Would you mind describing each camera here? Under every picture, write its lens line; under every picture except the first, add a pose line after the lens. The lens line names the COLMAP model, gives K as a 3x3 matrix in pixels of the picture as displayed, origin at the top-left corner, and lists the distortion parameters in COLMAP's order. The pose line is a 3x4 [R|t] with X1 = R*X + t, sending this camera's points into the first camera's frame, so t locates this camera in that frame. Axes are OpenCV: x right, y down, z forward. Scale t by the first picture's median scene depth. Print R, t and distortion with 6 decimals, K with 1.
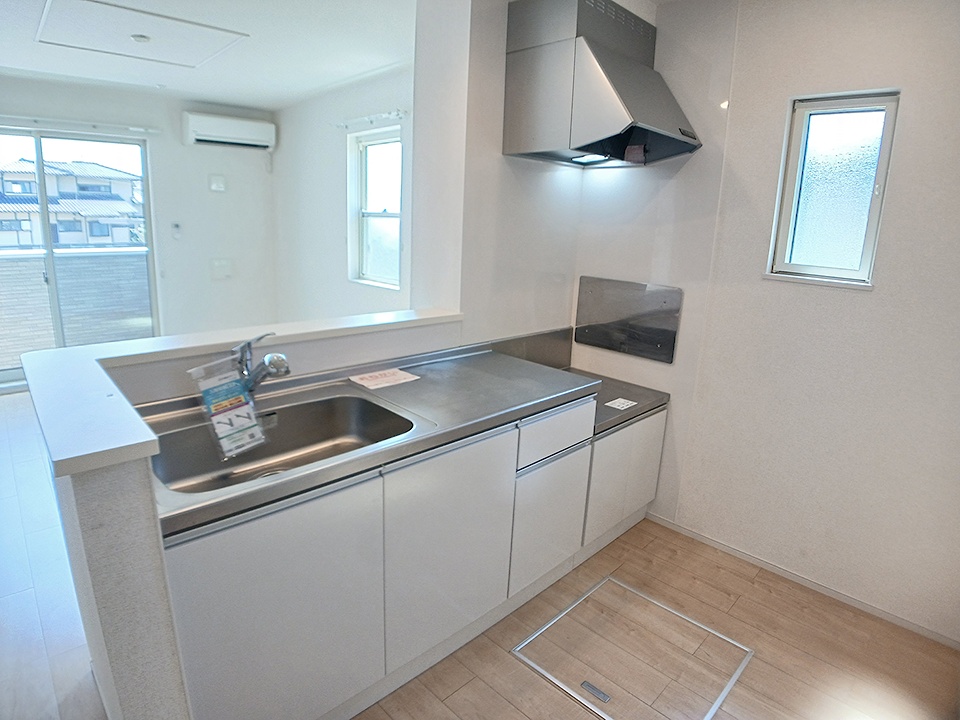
lens RADIAL K [[528.2, 0, 483.8], [0, 528.2, 359.7], [0, 0, 1]] dist [-0.110282, 0.021669]
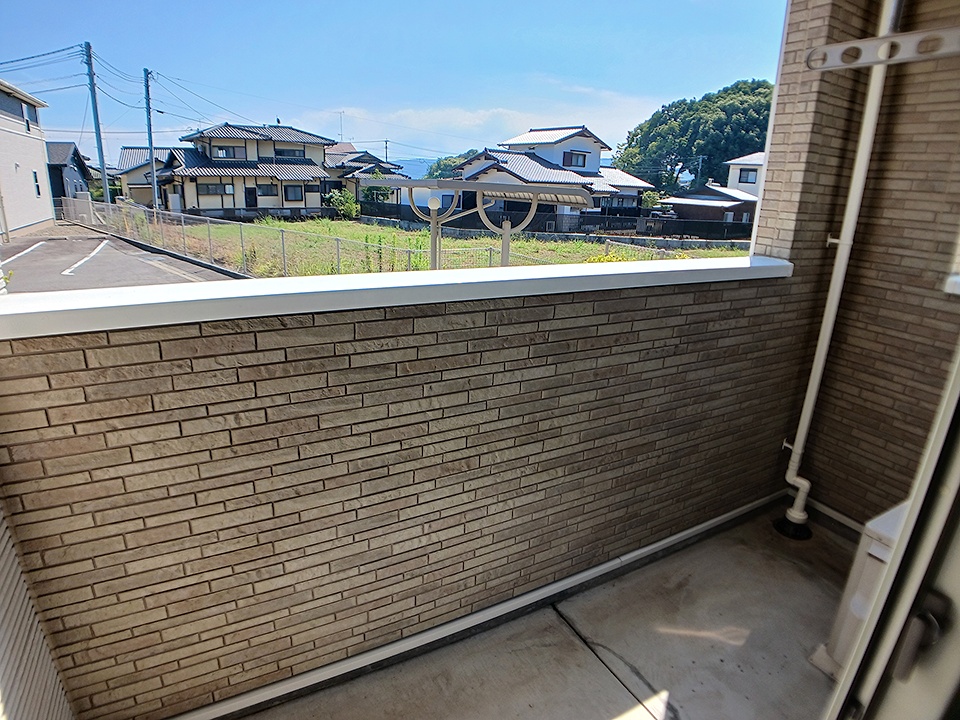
lens RADIAL K [[528.2, 0, 483.8], [0, 528.2, 359.7], [0, 0, 1]] dist [-0.110282, 0.021669]
pose [[0.959159, 0.080873, -0.271060, -0.783103], [-0.064902, 0.995614, 0.067389, -0.186690], [0.275321, -0.047044, 0.960201, 0.670618]]
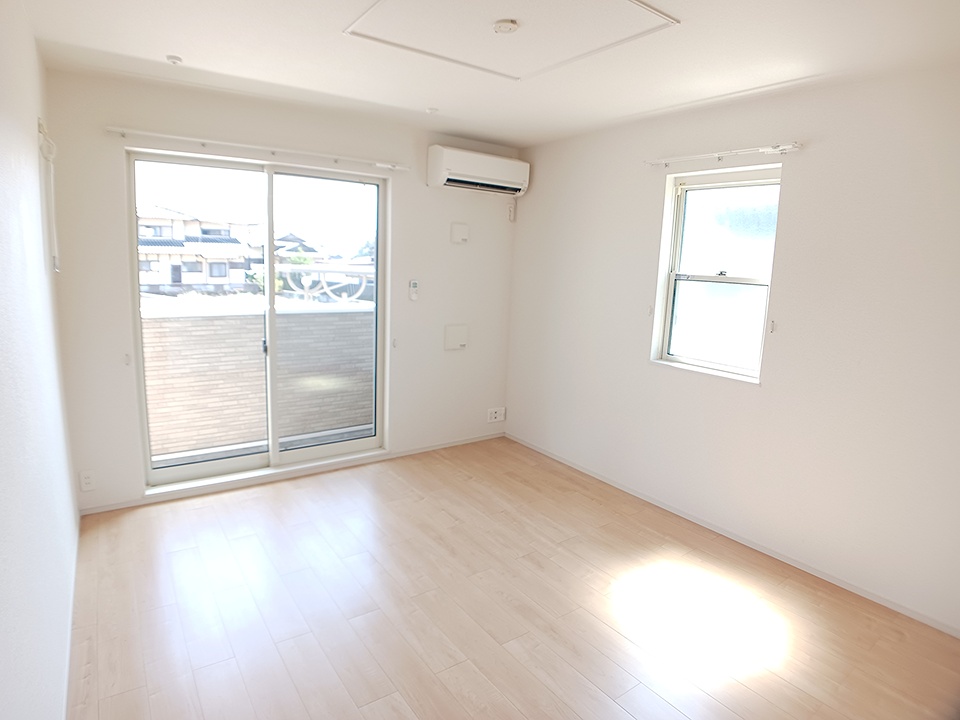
lens RADIAL K [[524.2, 0, 480.0], [0, 524.2, 360.0], [0, 0, 1]] dist [-0.048929, -0.082973]
pose [[0.986267, 0.023228, -0.163516, -0.327132], [-0.035990, 0.996494, -0.075525, -0.075519], [0.161189, 0.080373, 0.983645, 0.177431]]
